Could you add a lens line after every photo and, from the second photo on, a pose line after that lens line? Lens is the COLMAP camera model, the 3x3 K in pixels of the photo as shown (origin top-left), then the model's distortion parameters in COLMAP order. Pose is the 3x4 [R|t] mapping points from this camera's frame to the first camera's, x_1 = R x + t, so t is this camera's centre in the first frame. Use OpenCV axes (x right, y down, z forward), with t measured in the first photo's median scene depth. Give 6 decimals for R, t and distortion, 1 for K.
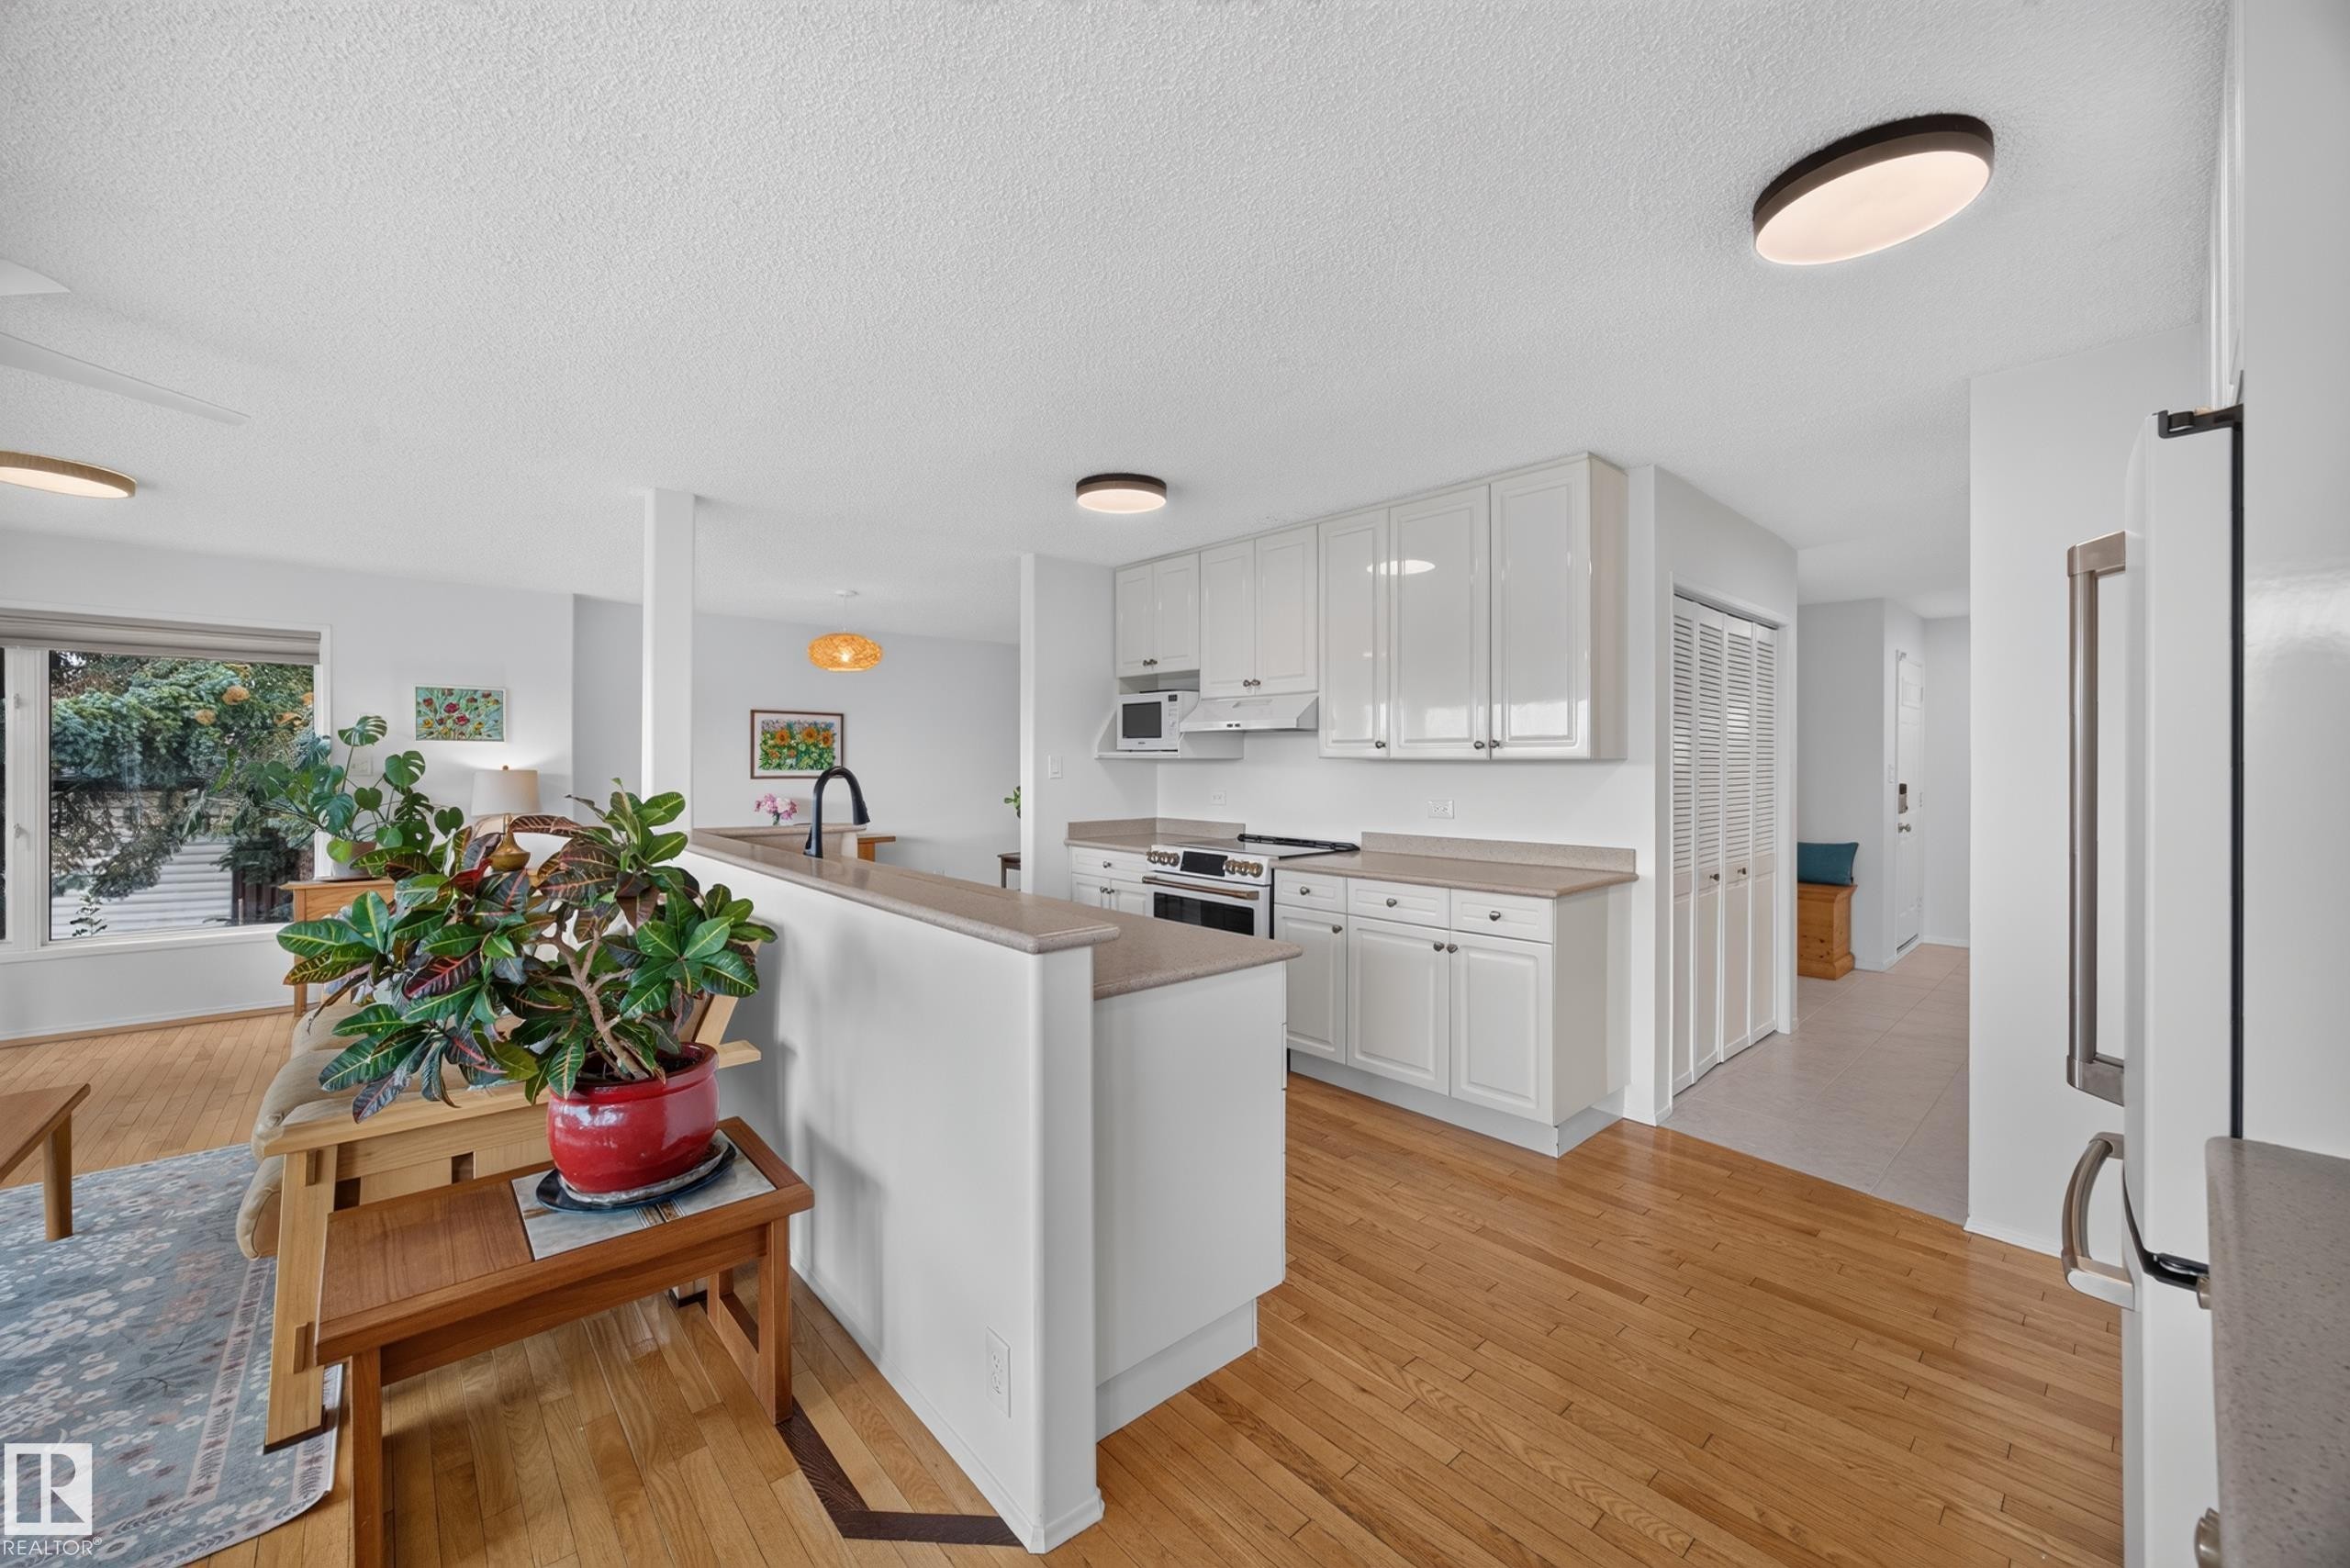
lens RADIAL K [[910.9, 0, 1169.4], [0, 910.9, 752.1], [0, 0, 1]] dist [-0.002900, 0.002799]
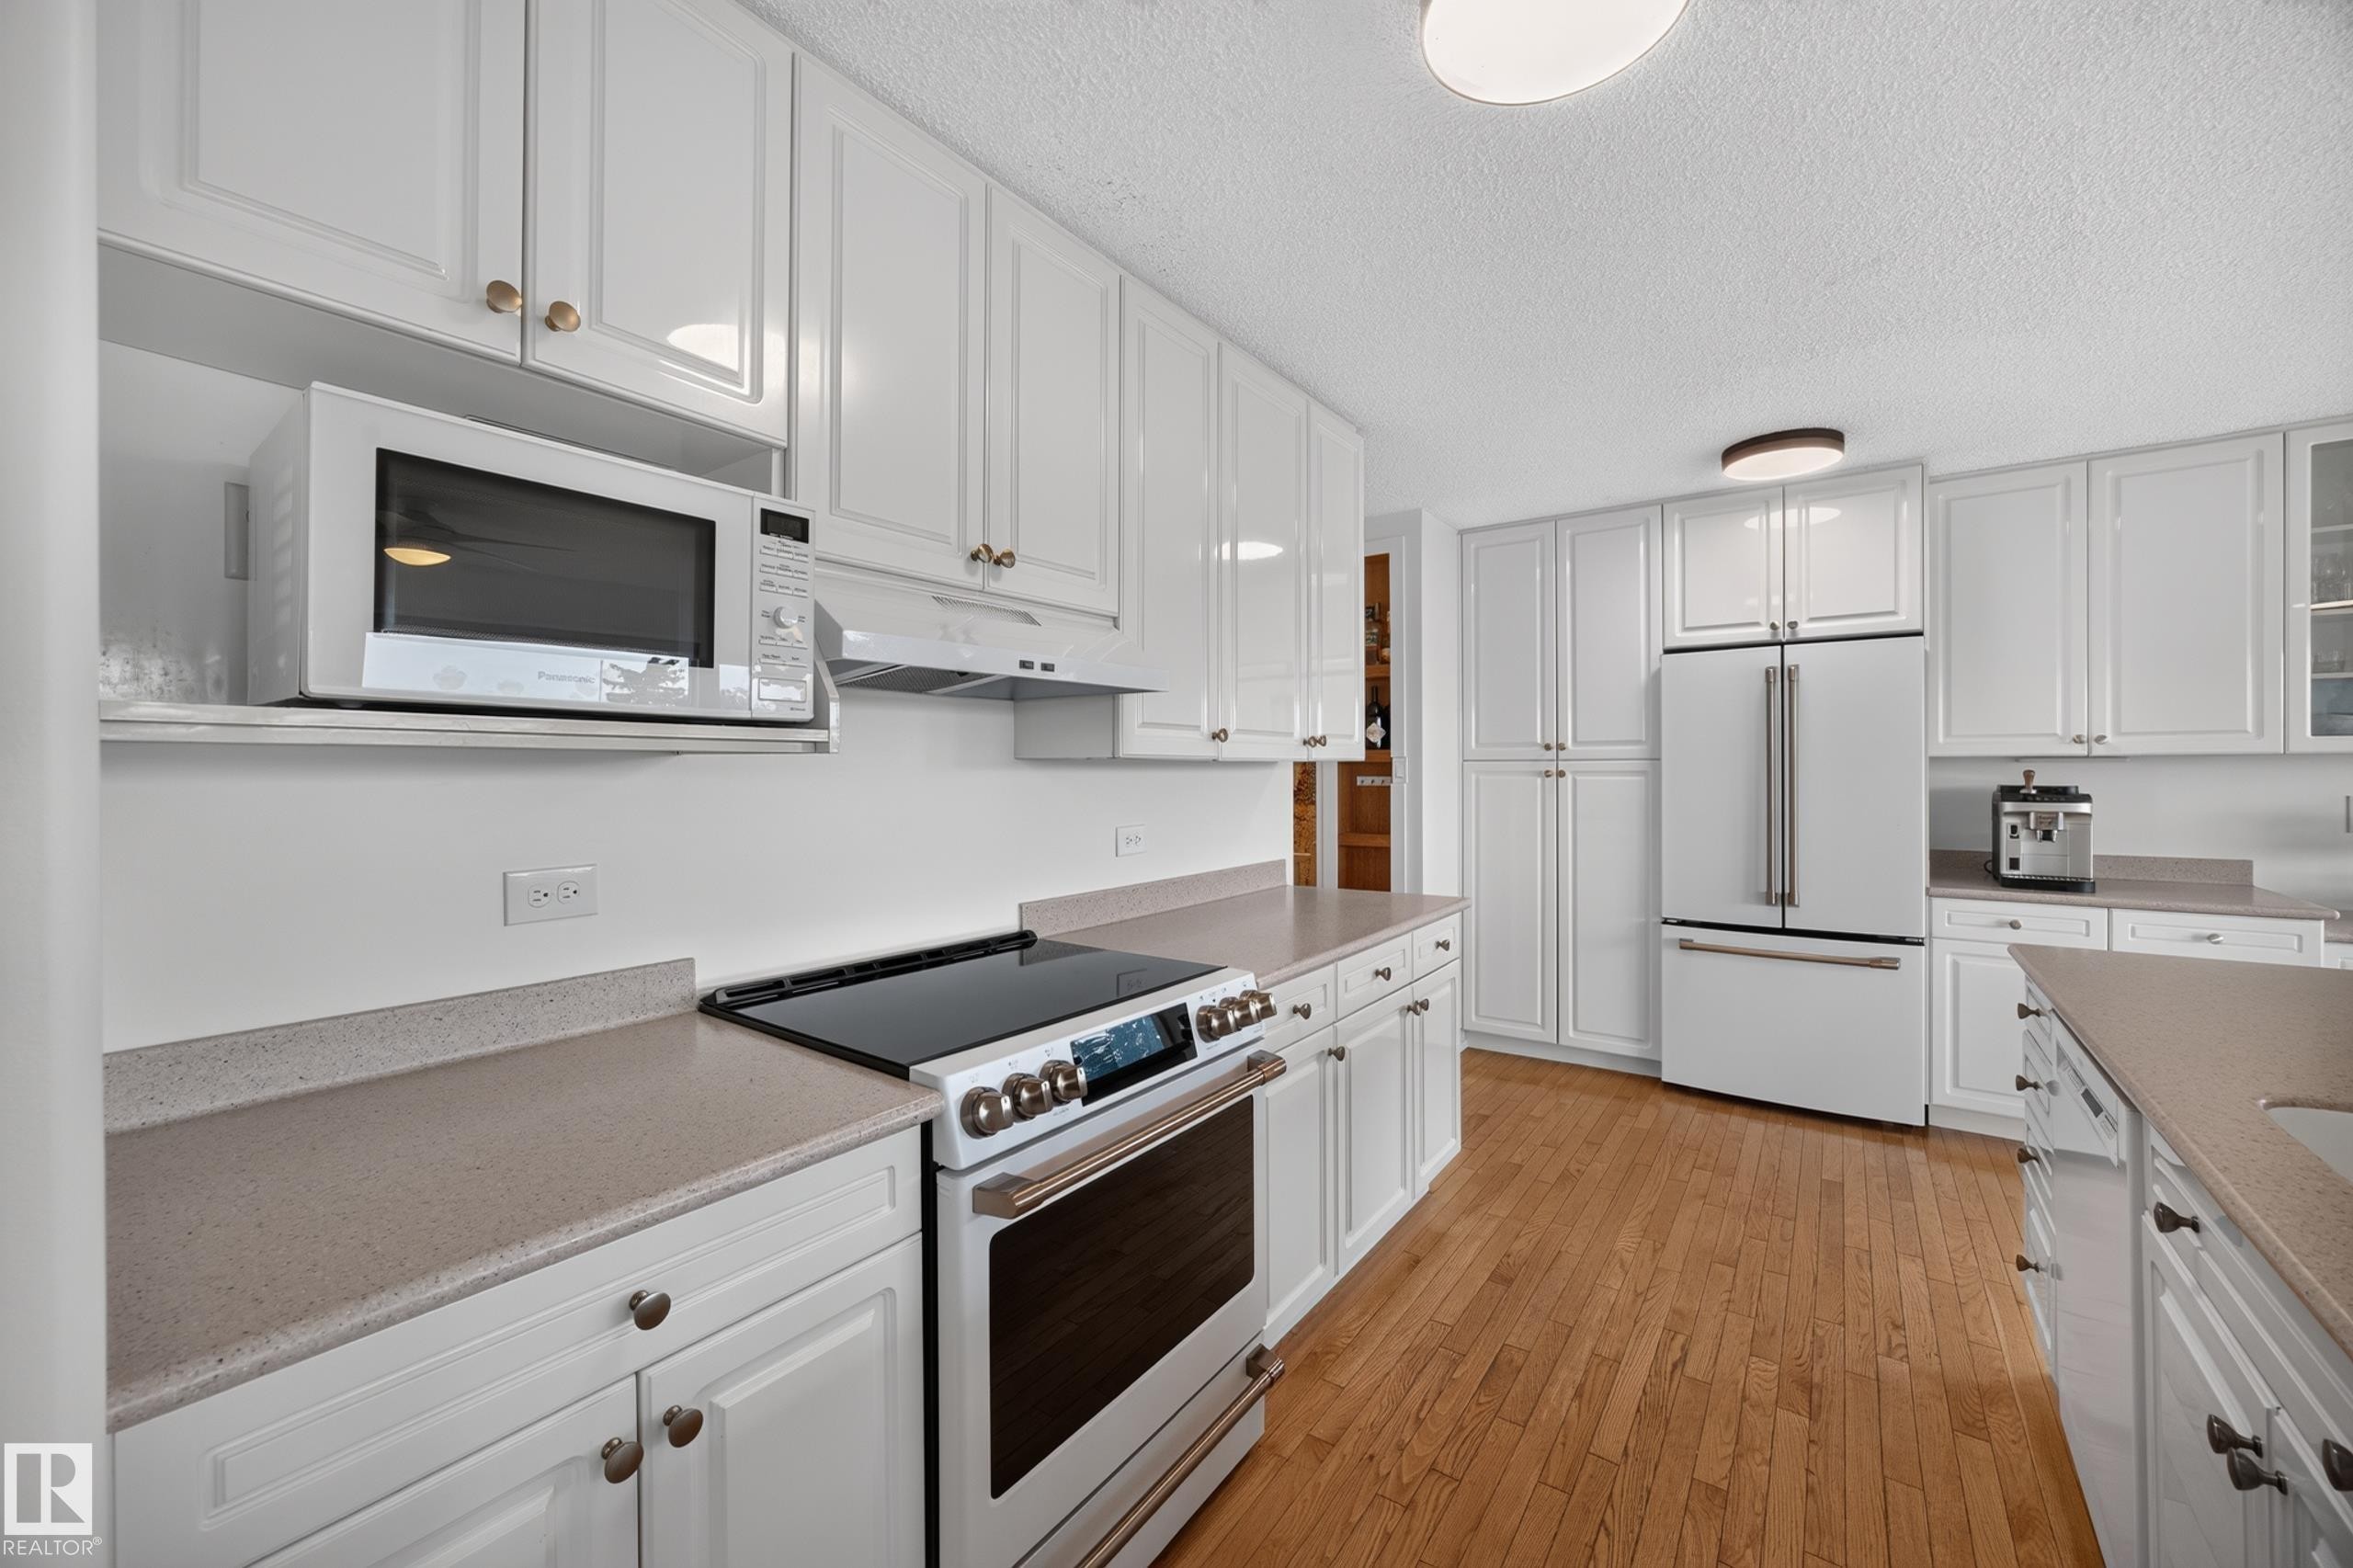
lens RADIAL K [[912.0, 0, 1180.4], [0, 912.0, 773.4], [0, 0, 1]] dist [-0.002900, 0.002799]
pose [[-0.233735, -0.002887, 0.972296, -0.274791], [-0.002101, 0.999995, 0.002464, 0.011096], [-0.972298, -0.001467, -0.233740, 0.932785]]
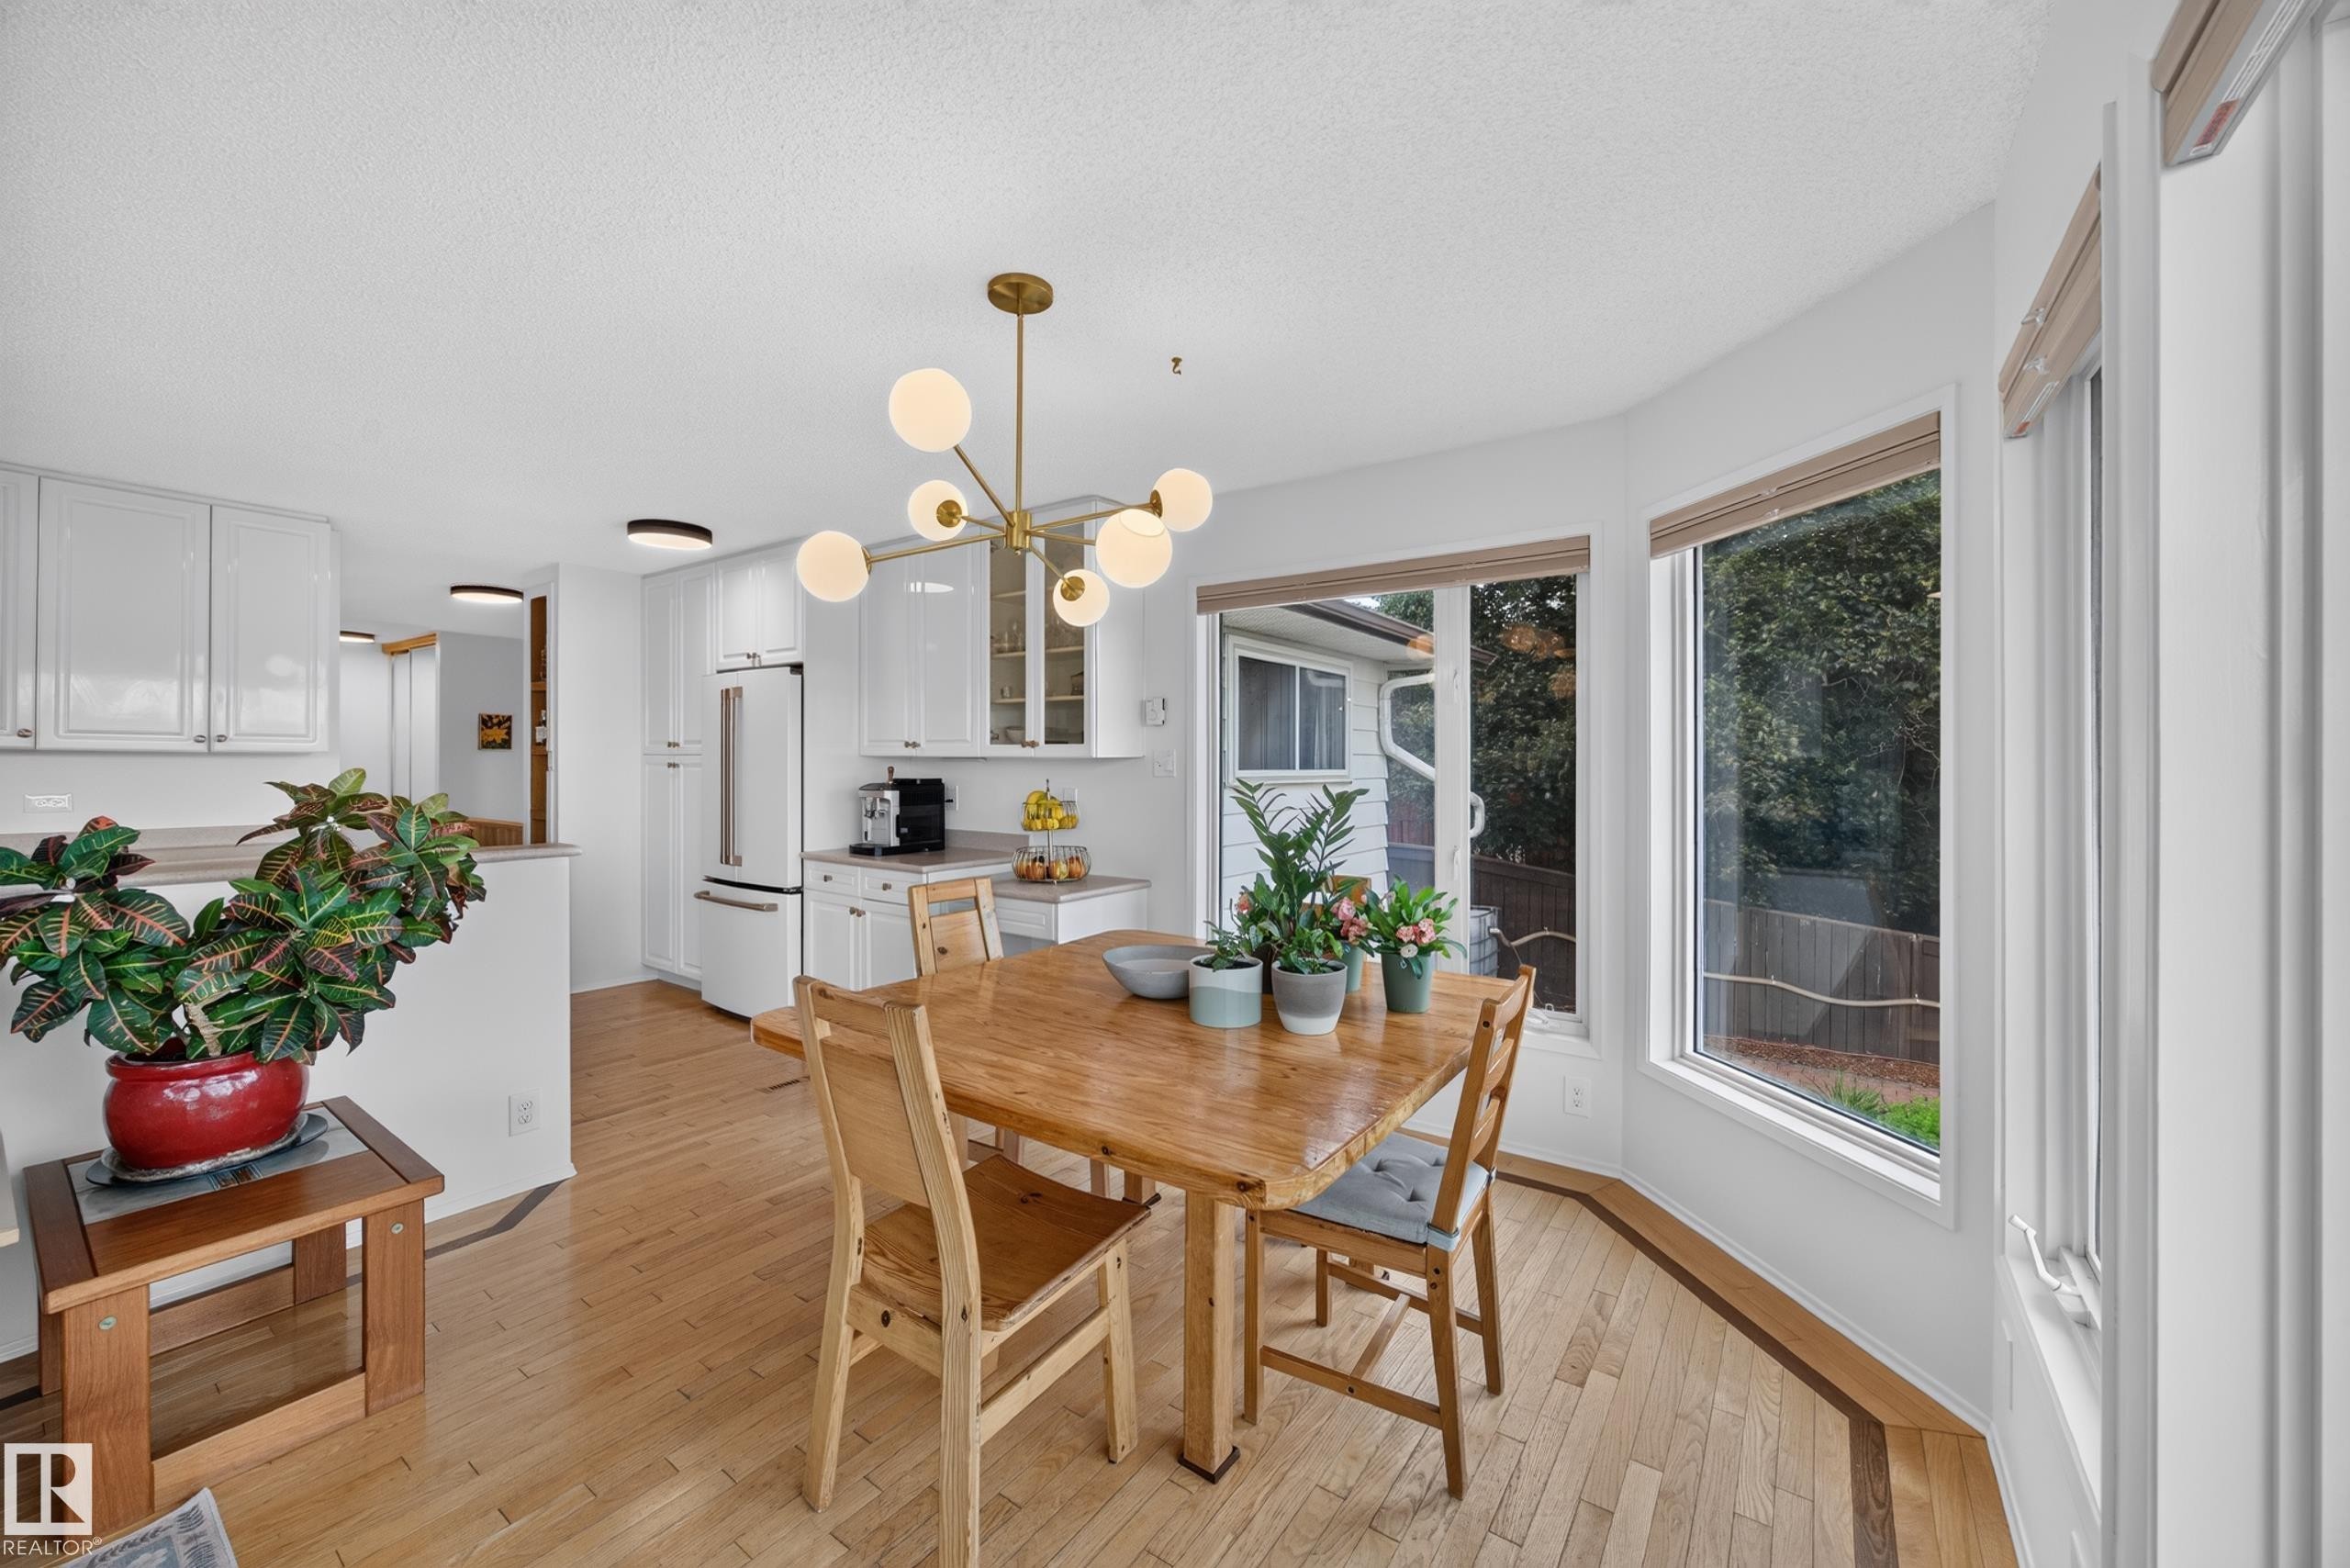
lens RADIAL K [[910.9, 0, 1156.1], [0, 910.9, 766.7], [0, 0, 1]] dist [-0.002900, 0.002799]
pose [[-0.214983, -0.004671, 0.976607, -0.721171], [-0.016779, 0.999859, 0.001089, 0.003479], [-0.976474, -0.016152, -0.215031, 0.076491]]
